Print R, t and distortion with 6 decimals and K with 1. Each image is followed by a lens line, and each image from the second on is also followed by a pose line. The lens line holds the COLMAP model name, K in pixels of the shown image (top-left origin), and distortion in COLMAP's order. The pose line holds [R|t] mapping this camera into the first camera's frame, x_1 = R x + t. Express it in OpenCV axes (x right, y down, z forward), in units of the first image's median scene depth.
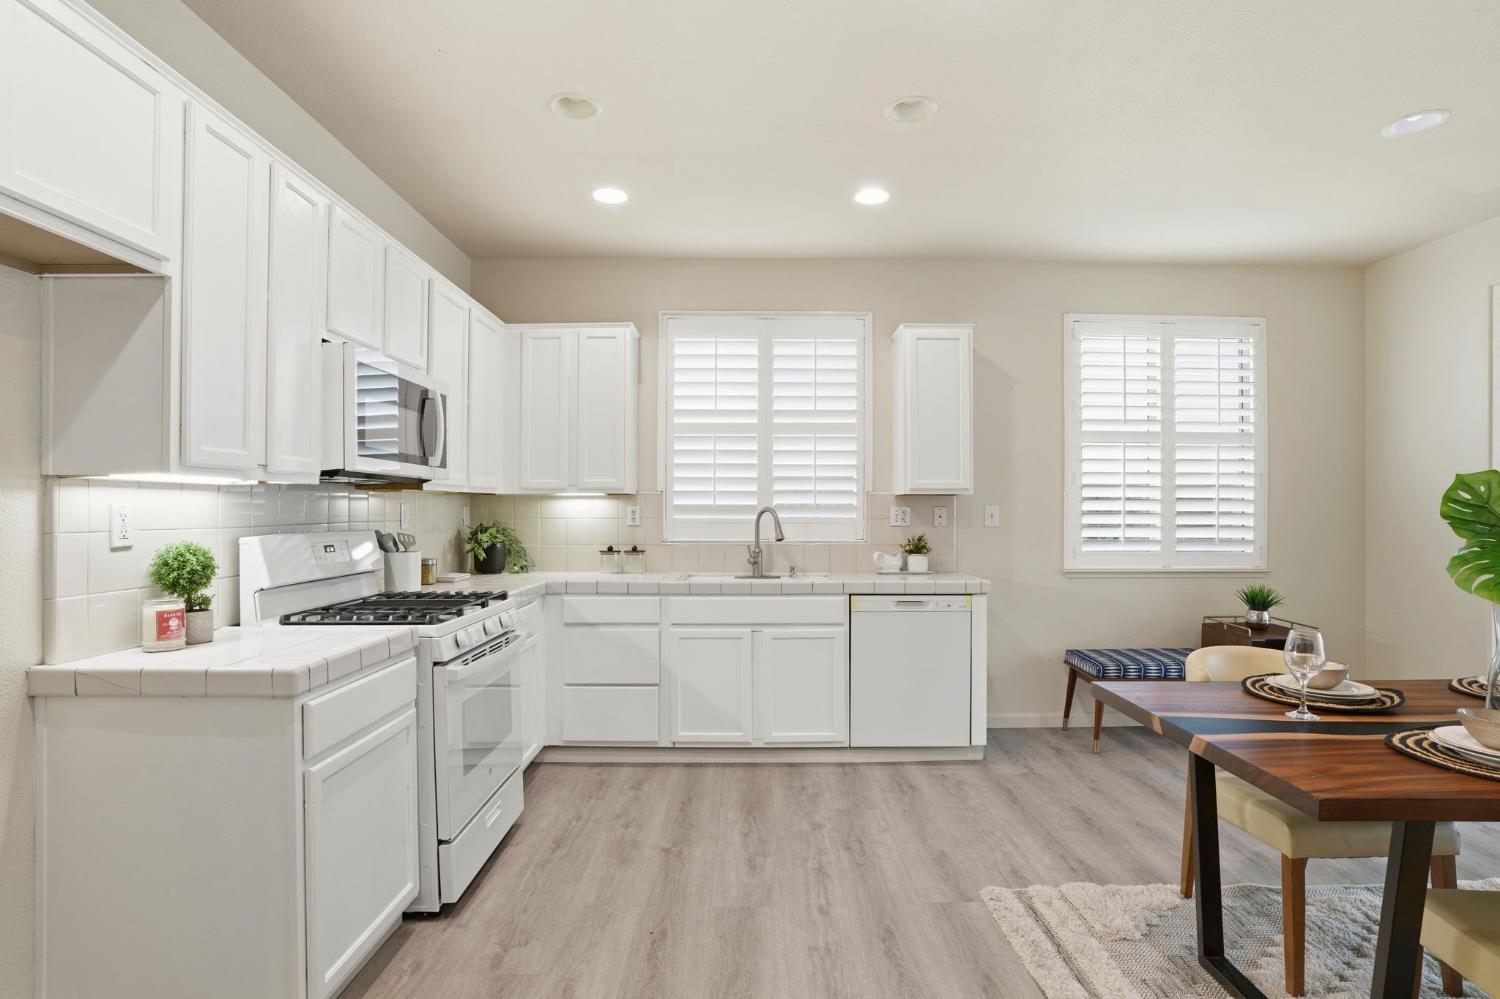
lens RADIAL K [[751.1, 0, 749.0], [0, 751.1, 507.7], [0, 0, 1]] dist [-0.068438, 0.033434]
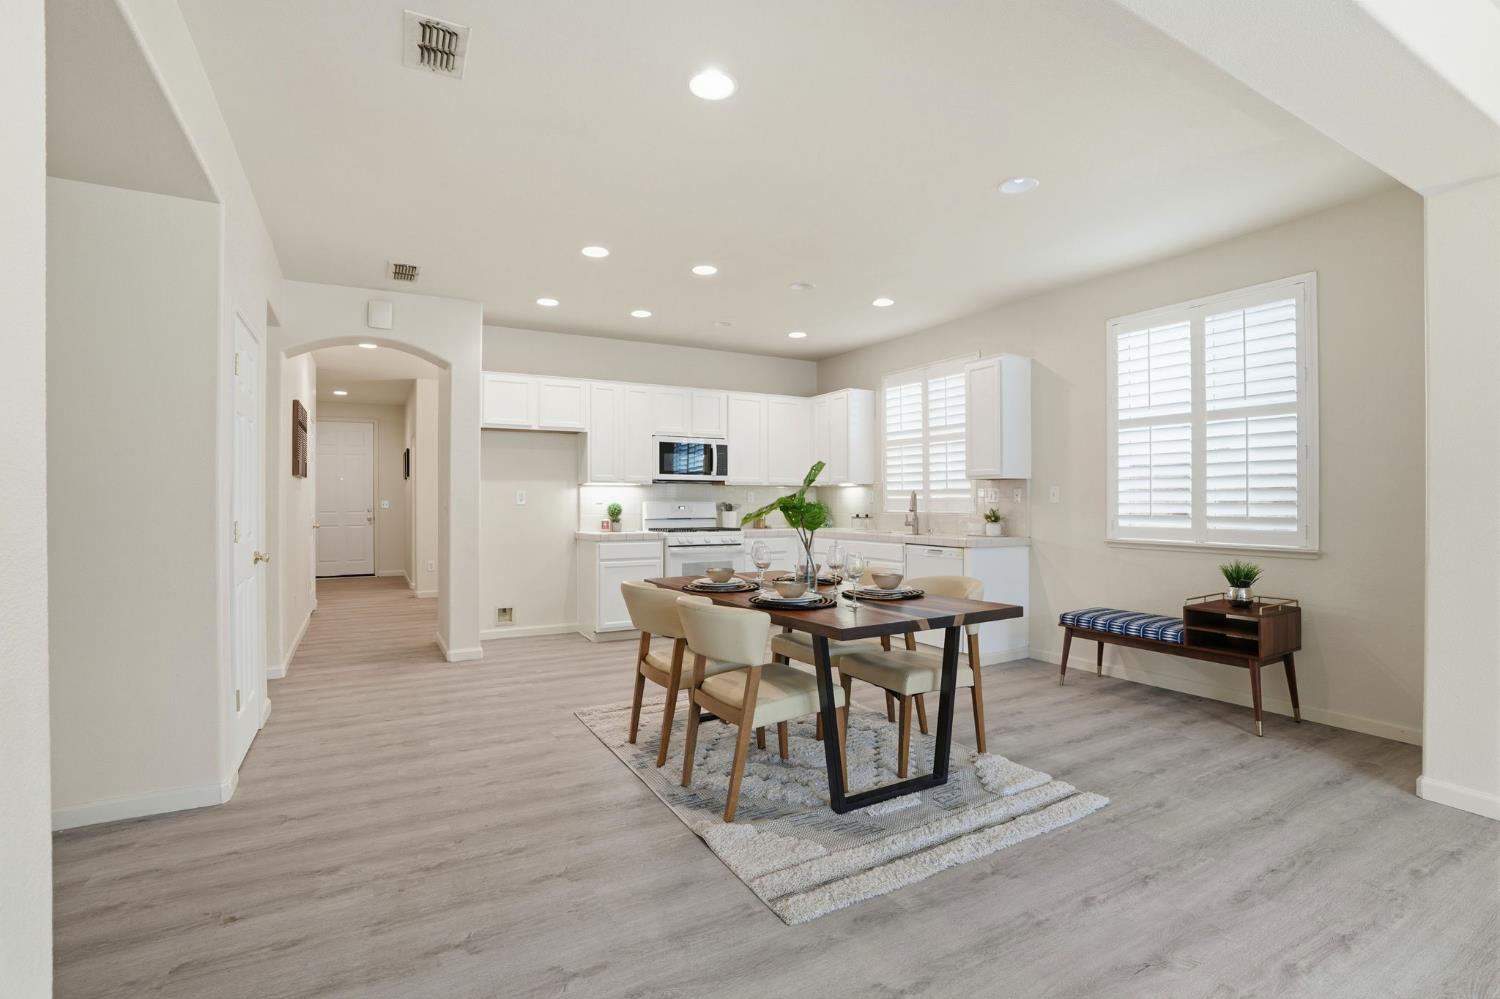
lens RADIAL K [[702.4, 0, 750.0], [0, 702.4, 499.5], [0, 0, 1]] dist [-0.060229, 0.019720]
pose [[0.483552, -0.004750, -0.875303, 1.289294], [0.002793, 0.999989, -0.003883, 0.026135], [0.875311, -0.000567, 0.483559, -0.018593]]
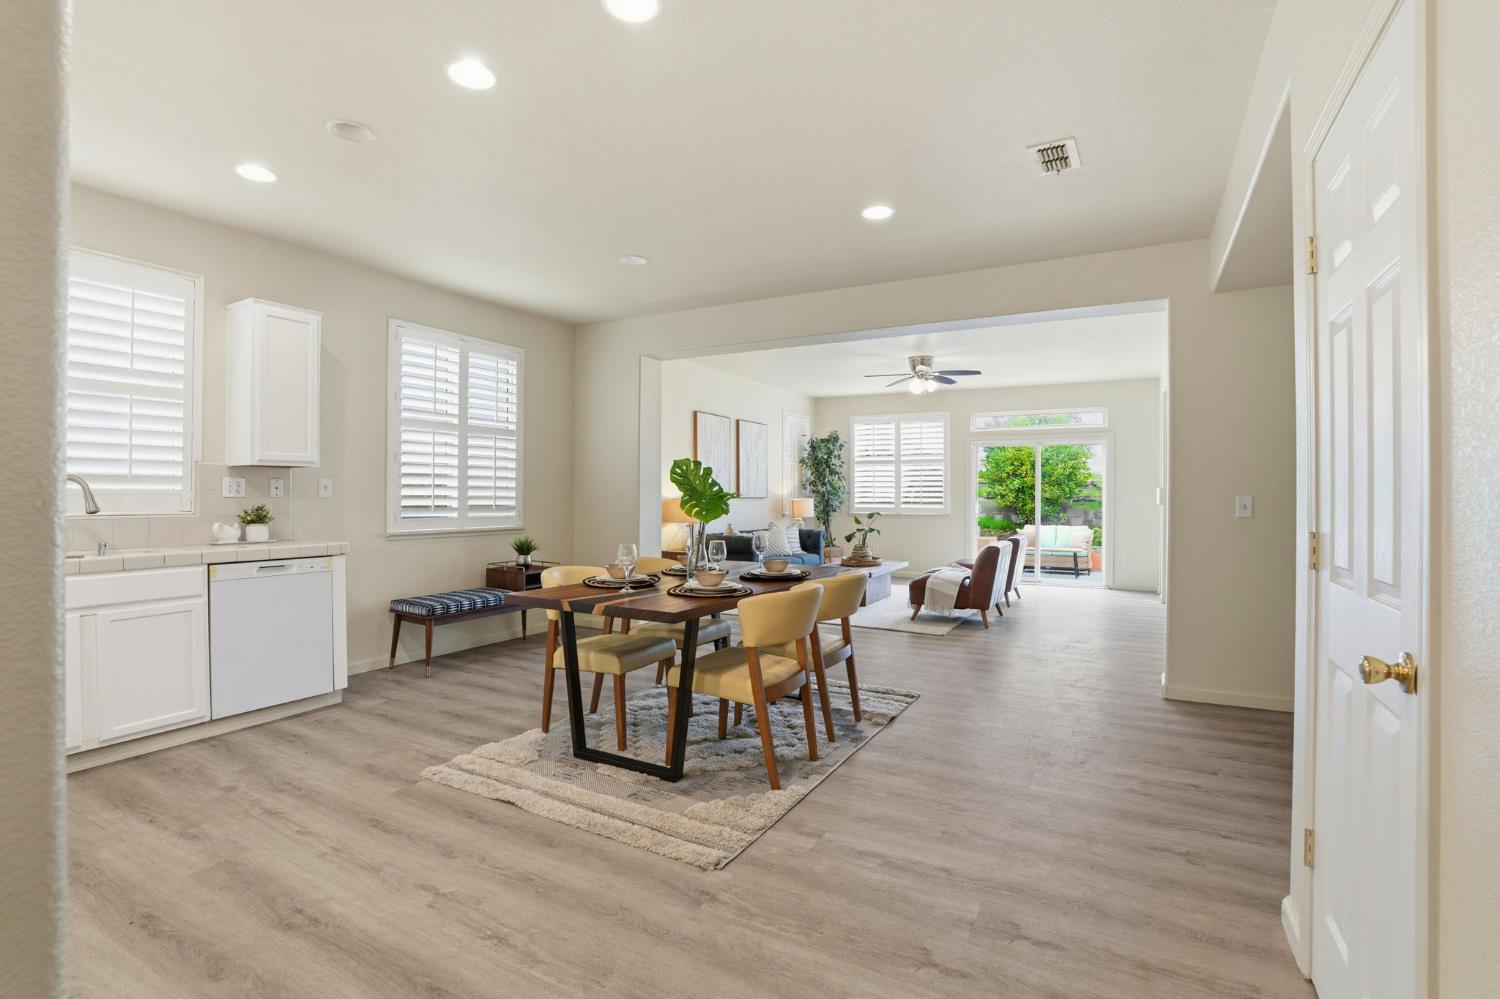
lens RADIAL K [[702.4, 0, 750.0], [0, 702.4, 499.5], [0, 0, 1]] dist [-0.060229, 0.019720]
pose [[0.494219, -0.006969, 0.869310, -0.288919], [-0.000575, 0.999965, 0.008343, 0.022757], [-0.869337, -0.004623, 0.494197, -0.055961]]
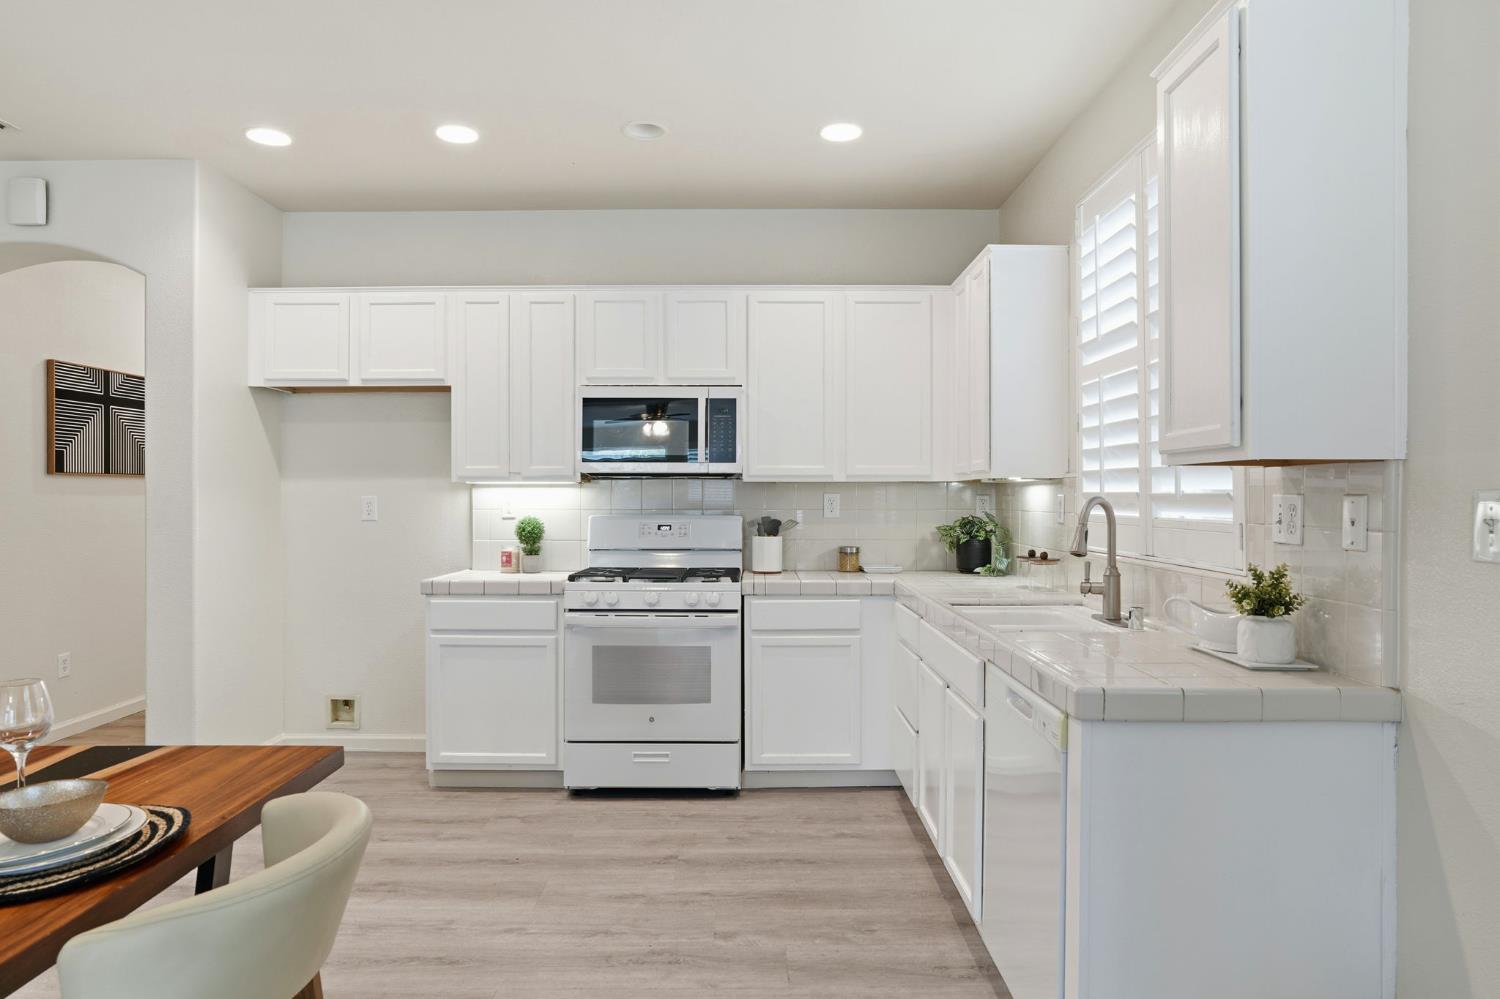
lens RADIAL K [[902.6, 0, 750.0], [0, 902.6, 499.5], [0, 0, 1]] dist [-0.036103, 0.001435]
pose [[-0.003151, 0.003576, -0.999989, 0.782718], [0.001498, 0.999992, 0.003572, -0.001346], [0.999994, -0.001487, -0.003156, 0.830874]]
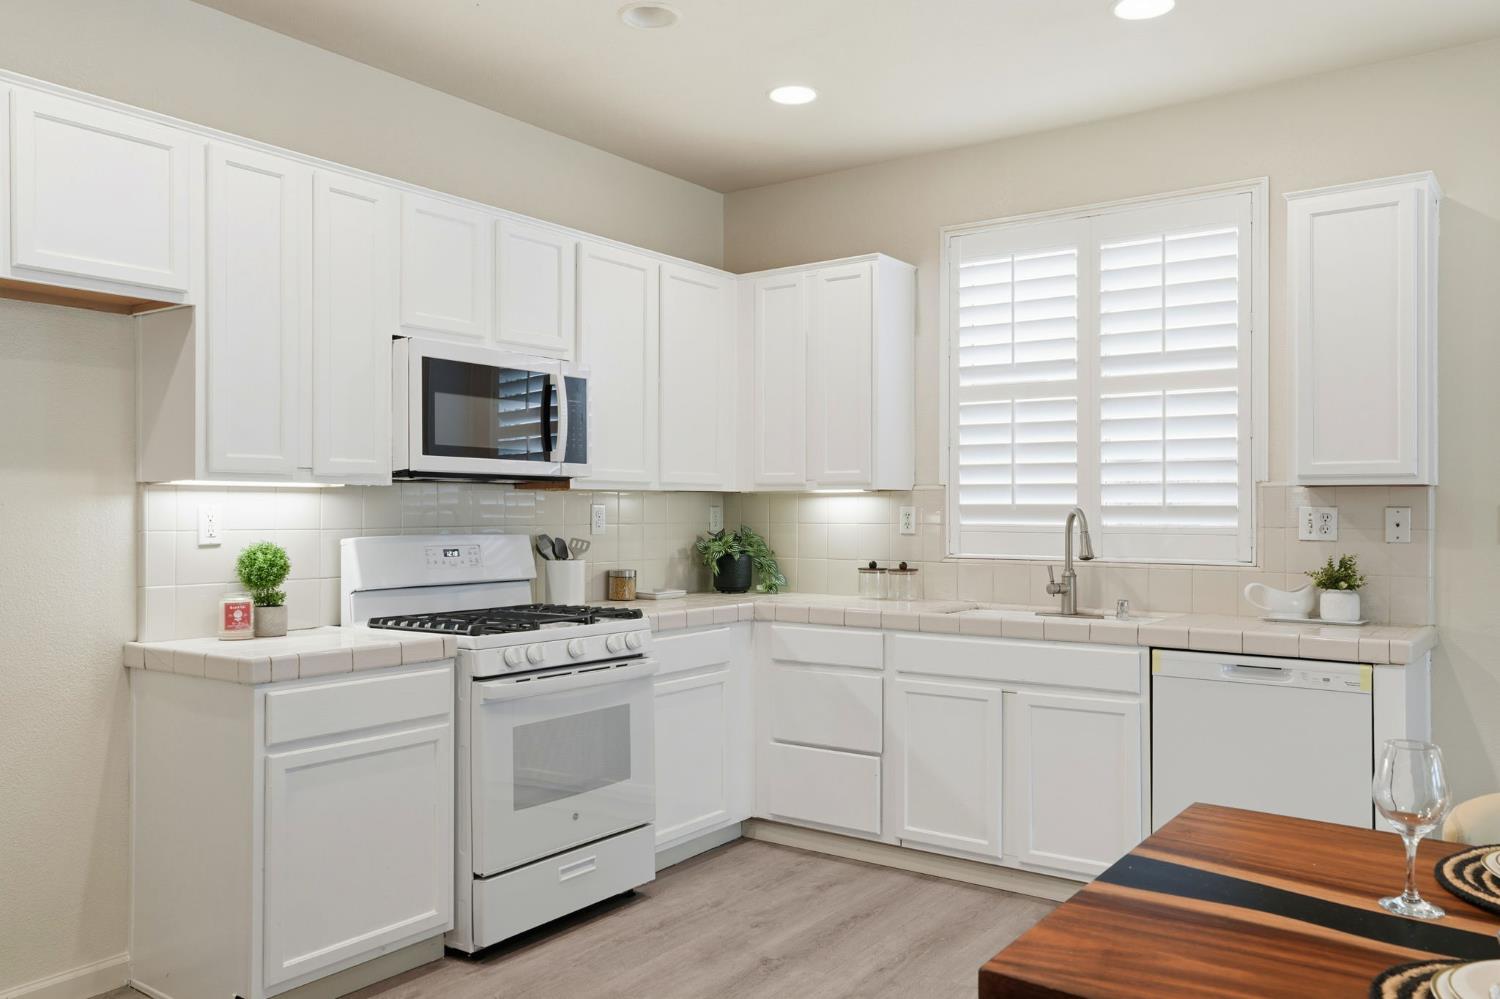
lens RADIAL K [[1158.6, 0, 750.0], [0, 1158.6, 499.5], [0, 0, 1]] dist [-0.027193, 0.125641]
pose [[0.809355, -0.005180, -0.587297, 0.431828], [0.000667, 0.999969, -0.007901, -0.000413], [0.587319, 0.006004, 0.809333, 0.021345]]
